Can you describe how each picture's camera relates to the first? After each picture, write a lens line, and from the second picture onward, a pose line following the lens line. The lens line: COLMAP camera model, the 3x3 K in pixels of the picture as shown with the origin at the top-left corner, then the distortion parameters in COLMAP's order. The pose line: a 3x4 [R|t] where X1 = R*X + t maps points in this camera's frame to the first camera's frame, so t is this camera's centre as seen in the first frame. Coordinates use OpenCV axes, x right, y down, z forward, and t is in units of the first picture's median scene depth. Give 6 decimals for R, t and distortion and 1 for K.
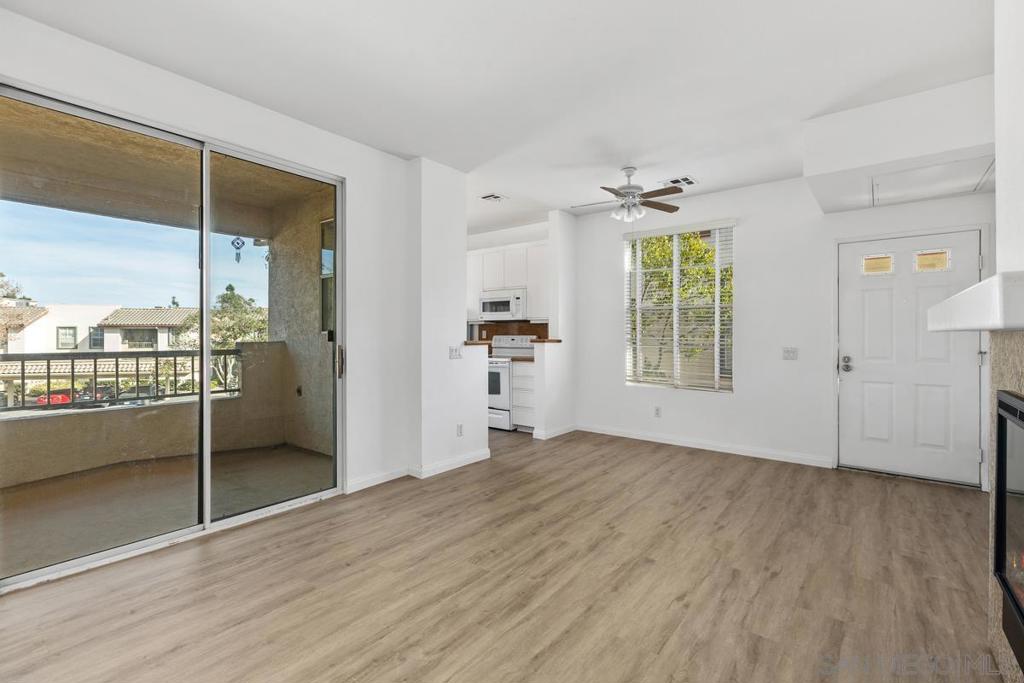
lens RADIAL K [[459.4, 0, 510.7], [0, 459.4, 329.5], [0, 0, 1]] dist [0.000805, -0.000842]
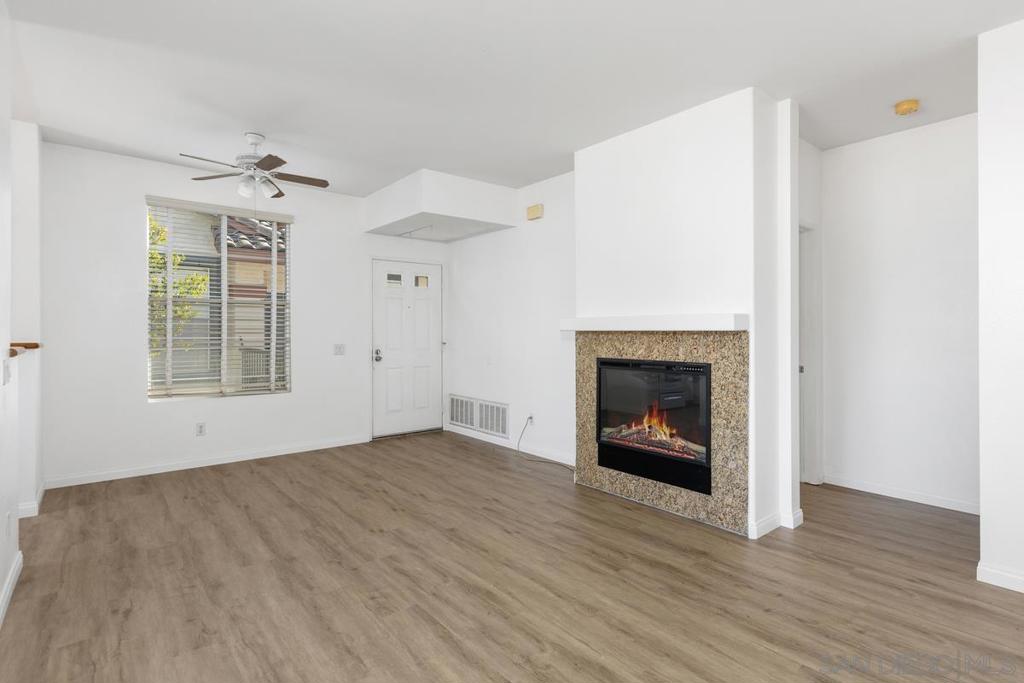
lens RADIAL K [[505.3, 0, 509.6], [0, 505.3, 329.7], [0, 0, 1]] dist [0.000467, -0.000052]
pose [[0.208086, 0.000268, 0.978110, -0.666536], [-0.006337, 0.999979, 0.001074, 0.000108], [-0.978090, -0.006422, 0.208084, 0.439732]]
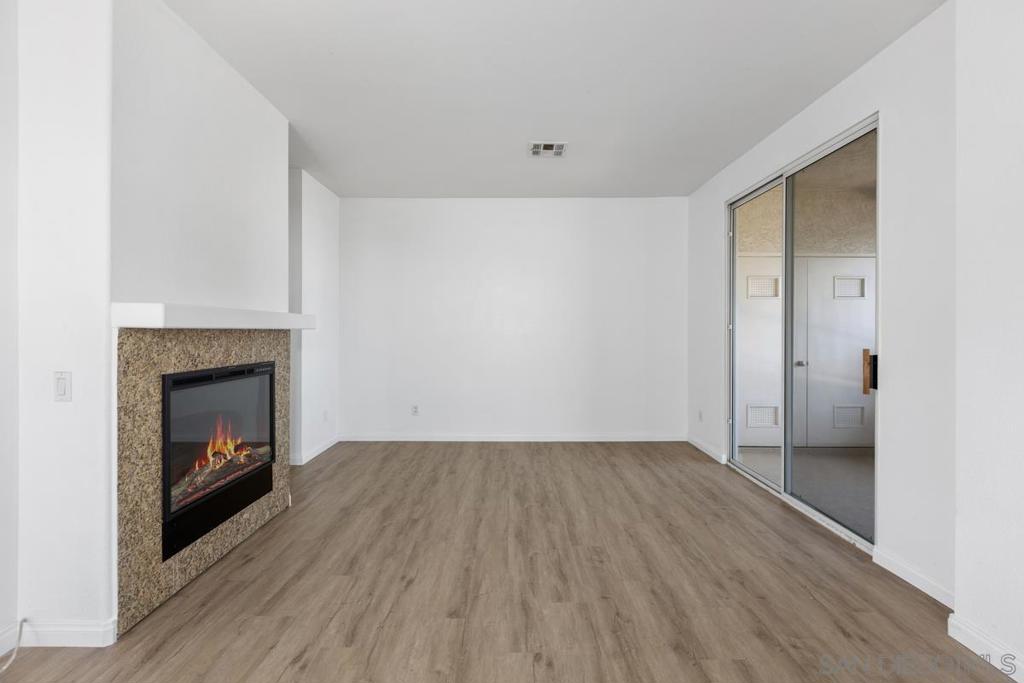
lens RADIAL K [[459.4, 0, 510.7], [0, 459.4, 329.5], [0, 0, 1]] dist [0.000805, -0.000842]
pose [[-0.784449, -0.005554, -0.620169, 0.532565], [0.000596, 0.999953, -0.009709, 0.010526], [0.620193, -0.007986, -0.784408, 1.245621]]
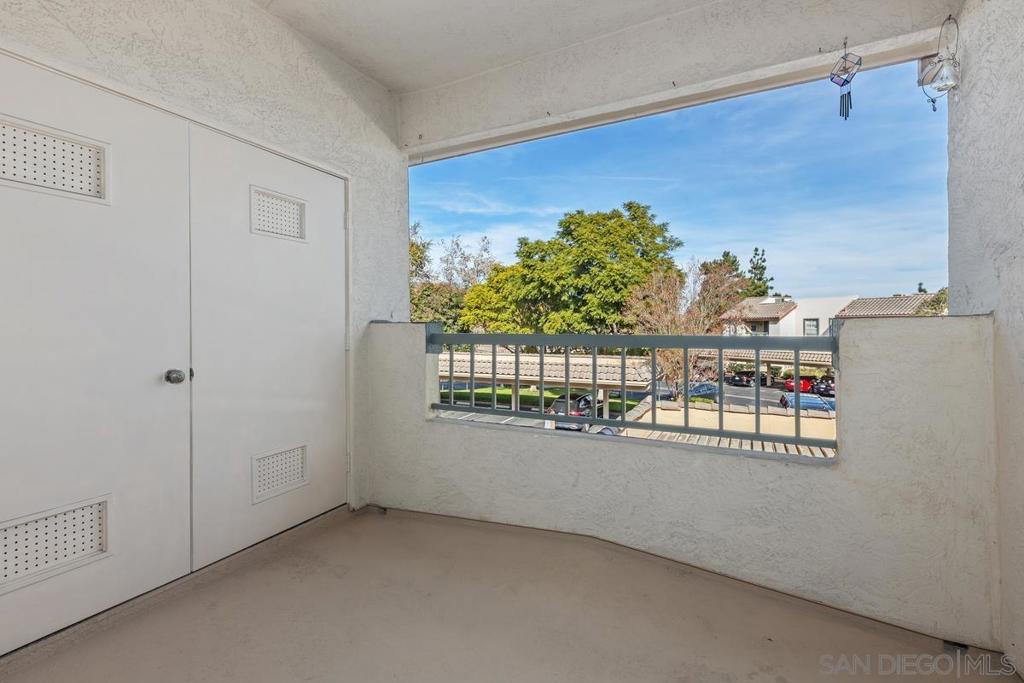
lens RADIAL K [[459.4, 0, 510.7], [0, 459.4, 329.5], [0, 0, 1]] dist [0.000805, -0.000842]
pose [[0.195664, 0.002725, -0.980667, -0.406332], [0.013255, 0.999897, 0.005423, 0.046266], [0.980581, -0.014059, 0.195608, 0.990543]]
